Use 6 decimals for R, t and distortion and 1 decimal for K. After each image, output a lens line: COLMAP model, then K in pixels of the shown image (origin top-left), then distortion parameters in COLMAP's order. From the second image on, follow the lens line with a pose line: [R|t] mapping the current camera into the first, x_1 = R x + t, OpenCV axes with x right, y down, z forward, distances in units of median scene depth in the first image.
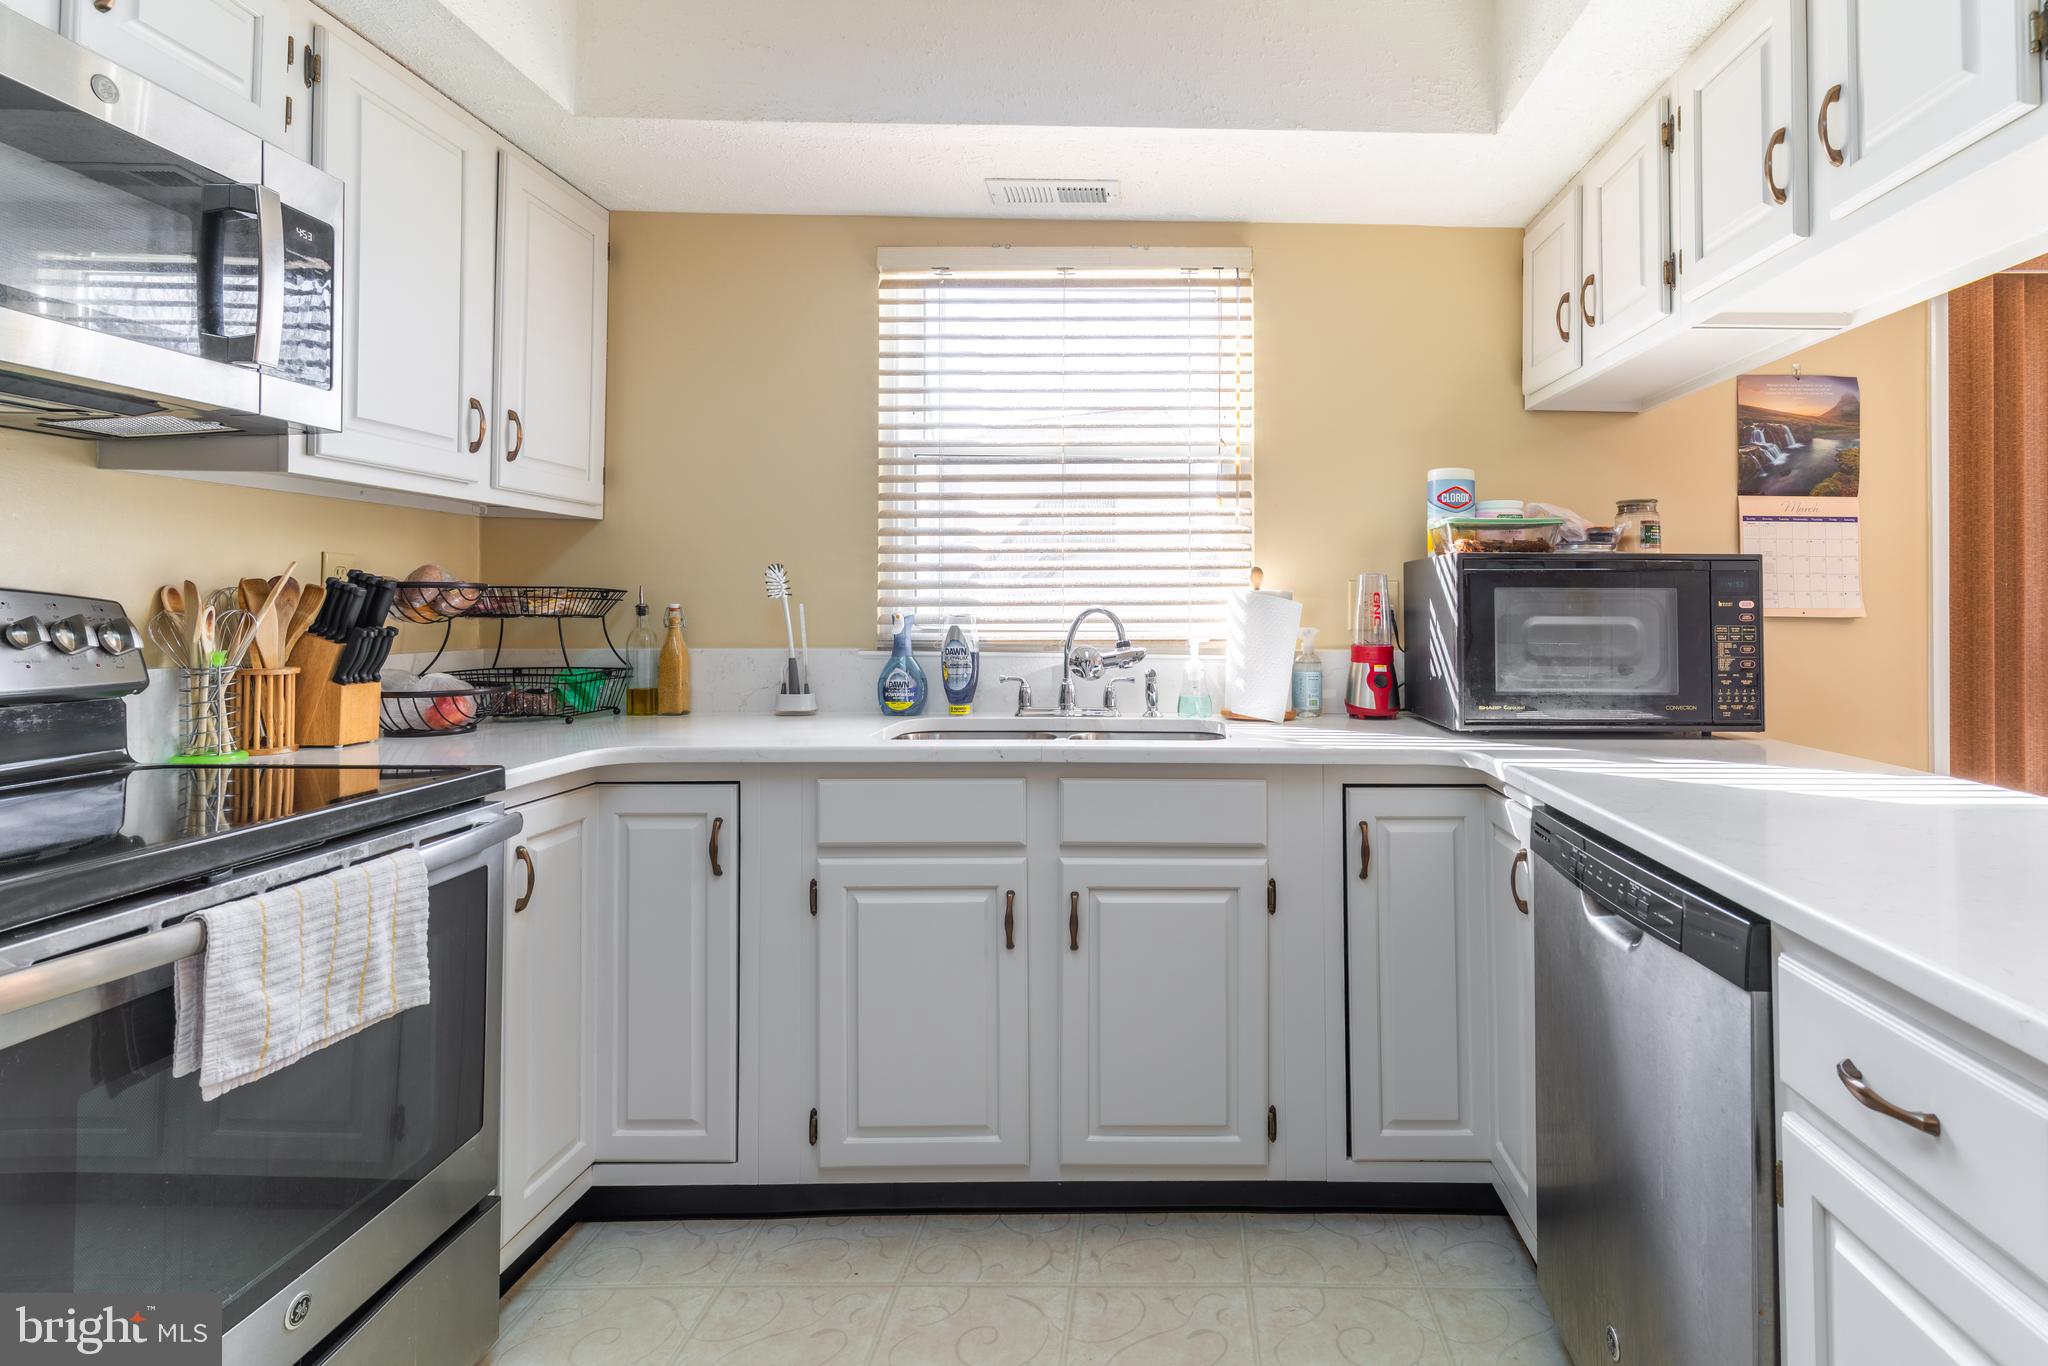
lens RADIAL K [[1024.4, 0, 1177.9], [0, 1024.4, 589.5], [0, 0, 1]] dist [-0.002431, -0.000153]
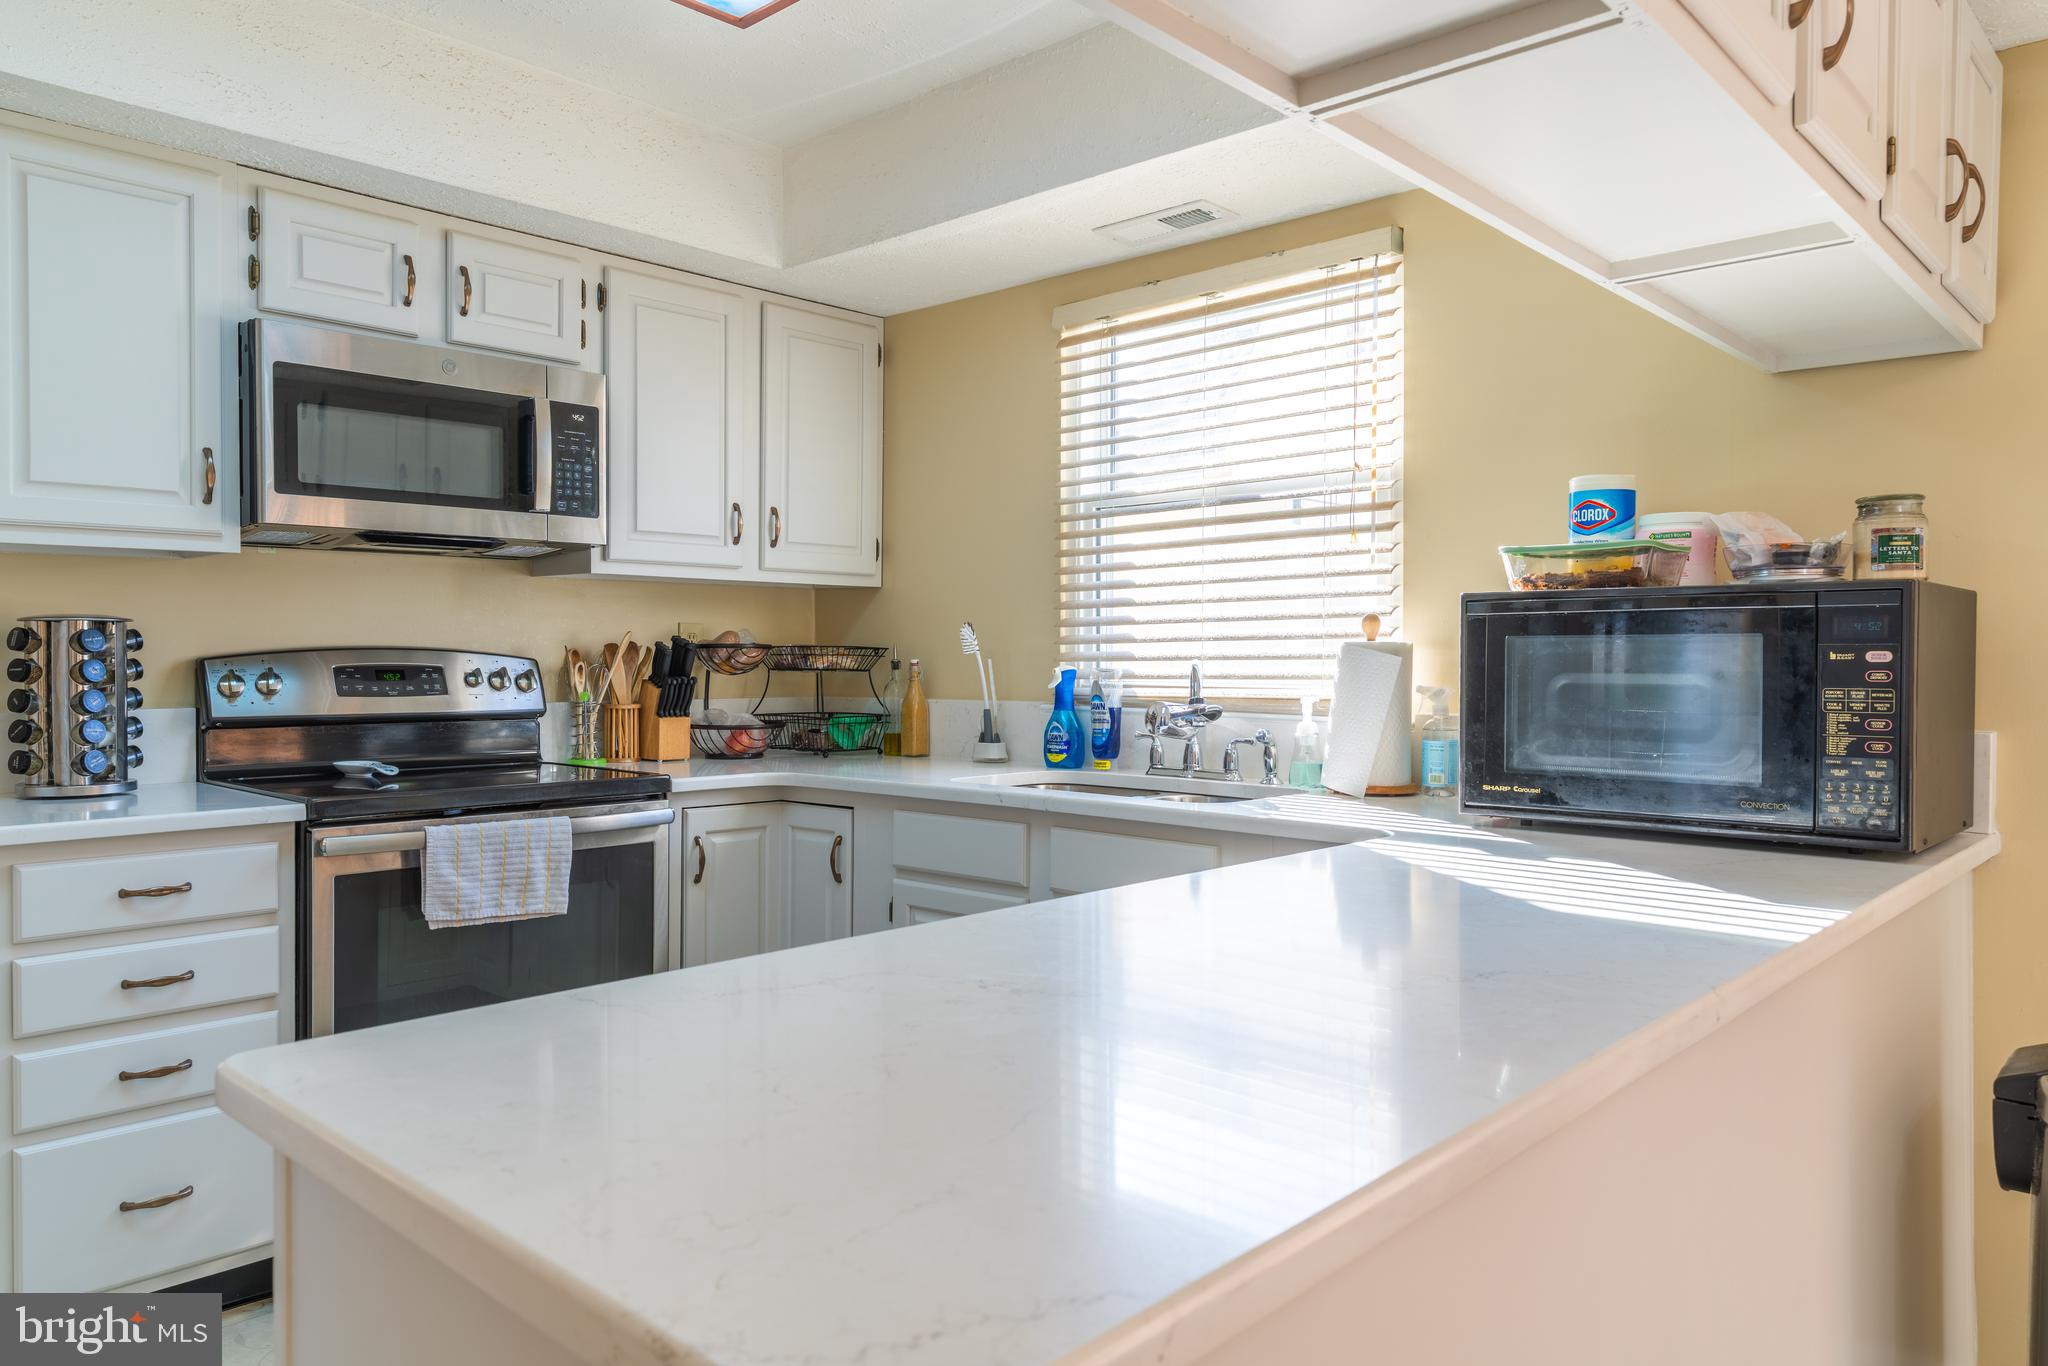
lens RADIAL K [[1382.6, 0, 1015.9], [0, 1382.6, 671.6], [0, 0, 1]] dist [0.005007, 0.001891]
pose [[0.717069, 0.003742, -0.696993, 0.678846], [0.012677, 0.999750, 0.018410, 0.000859], [0.696887, -0.022037, 0.716842, -0.020412]]
